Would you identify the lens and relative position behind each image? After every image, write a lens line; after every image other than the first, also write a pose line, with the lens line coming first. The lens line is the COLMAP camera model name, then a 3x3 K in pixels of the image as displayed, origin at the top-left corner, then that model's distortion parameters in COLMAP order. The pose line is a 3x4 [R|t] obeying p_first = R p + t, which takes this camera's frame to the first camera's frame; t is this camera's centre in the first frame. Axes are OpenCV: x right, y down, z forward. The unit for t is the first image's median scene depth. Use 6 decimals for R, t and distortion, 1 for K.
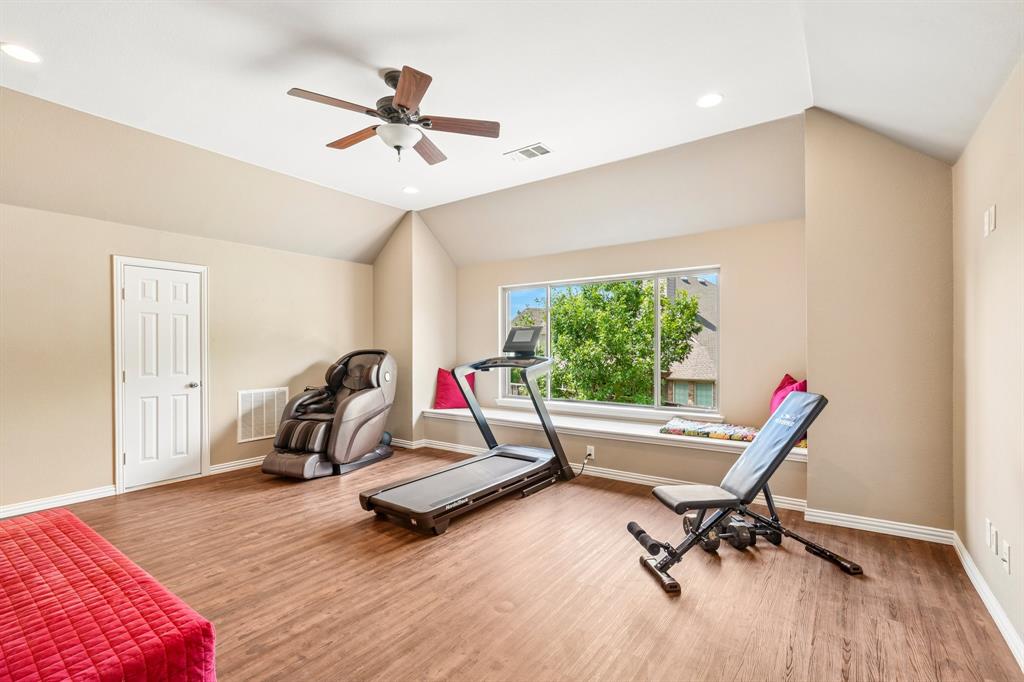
lens RADIAL K [[461.2, 0, 509.9], [0, 461.2, 345.9], [0, 0, 1]] dist [-0.000896, -0.000184]
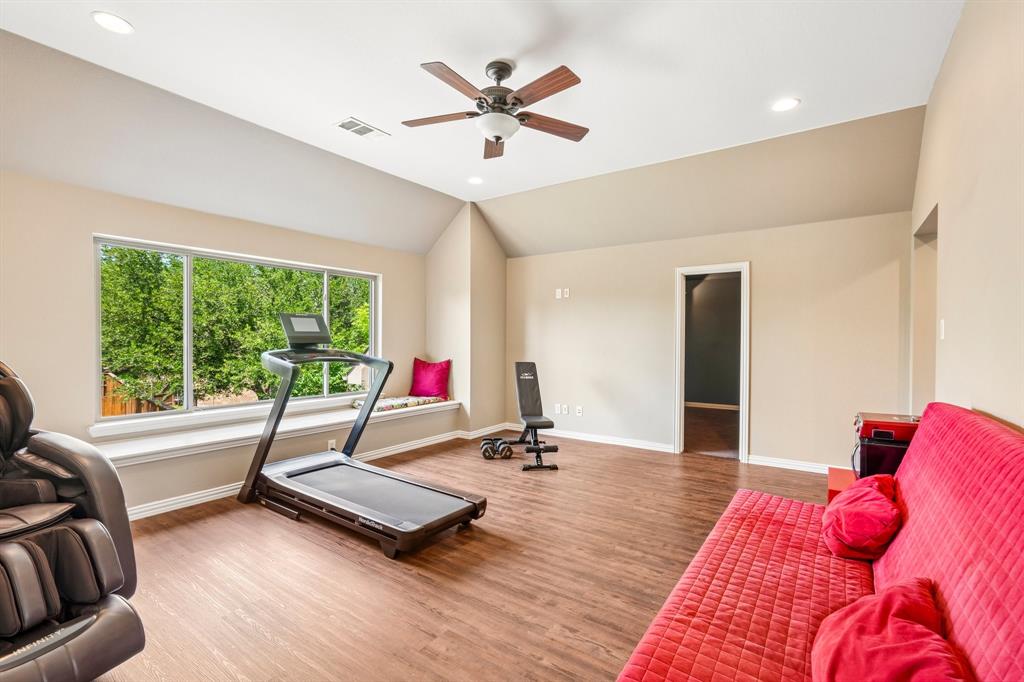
lens RADIAL K [[461.2, 0, 509.9], [0, 461.2, 345.9], [0, 0, 1]] dist [-0.000896, -0.000184]
pose [[-0.011162, -0.009196, 0.999895, -1.199651], [-0.011361, 0.999894, 0.009069, 0.007603], [-0.999873, -0.011259, -0.011265, 0.941070]]
